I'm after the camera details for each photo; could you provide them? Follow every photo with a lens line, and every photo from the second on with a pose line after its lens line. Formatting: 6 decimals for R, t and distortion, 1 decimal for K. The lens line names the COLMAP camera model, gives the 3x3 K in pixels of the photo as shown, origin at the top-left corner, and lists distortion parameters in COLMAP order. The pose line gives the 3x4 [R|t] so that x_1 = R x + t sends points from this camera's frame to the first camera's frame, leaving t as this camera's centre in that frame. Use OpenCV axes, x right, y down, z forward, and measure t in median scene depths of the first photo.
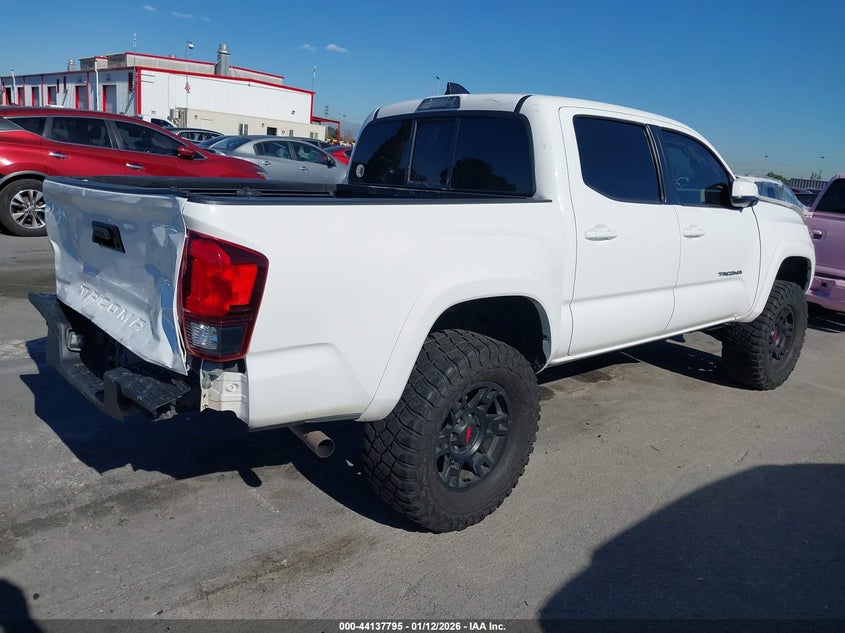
lens RADIAL K [[668.4, 0, 420.4], [0, 668.4, 314.7], [0, 0, 1]] dist [0.037727, 0.001314]
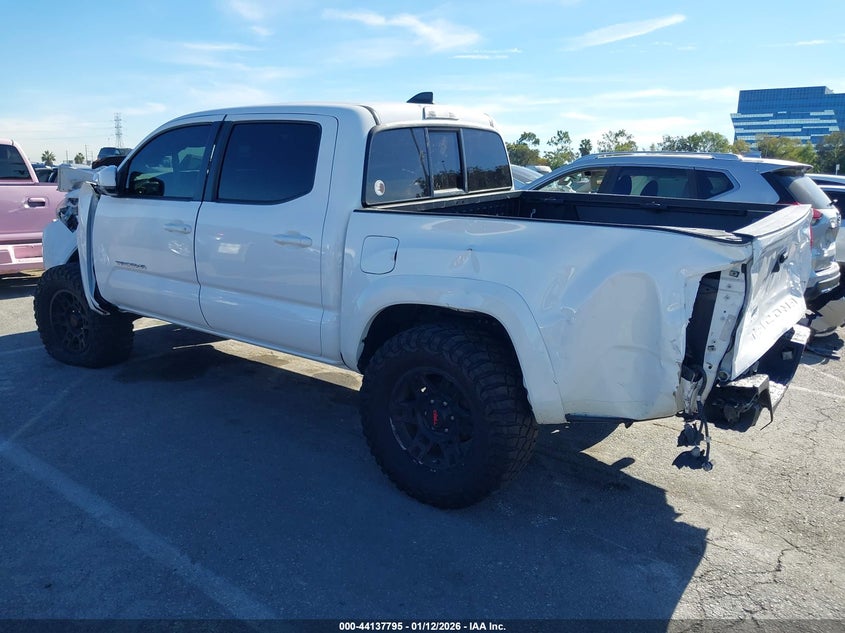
lens RADIAL K [[668.4, 0, 421.3], [0, 668.4, 315.0], [0, 0, 1]] dist [0.037727, 0.001314]
pose [[-0.185813, -0.296437, 0.936802, -1.006256], [0.198267, 0.922484, 0.331231, -0.367010], [-0.962374, 0.247284, -0.112636, 1.193271]]
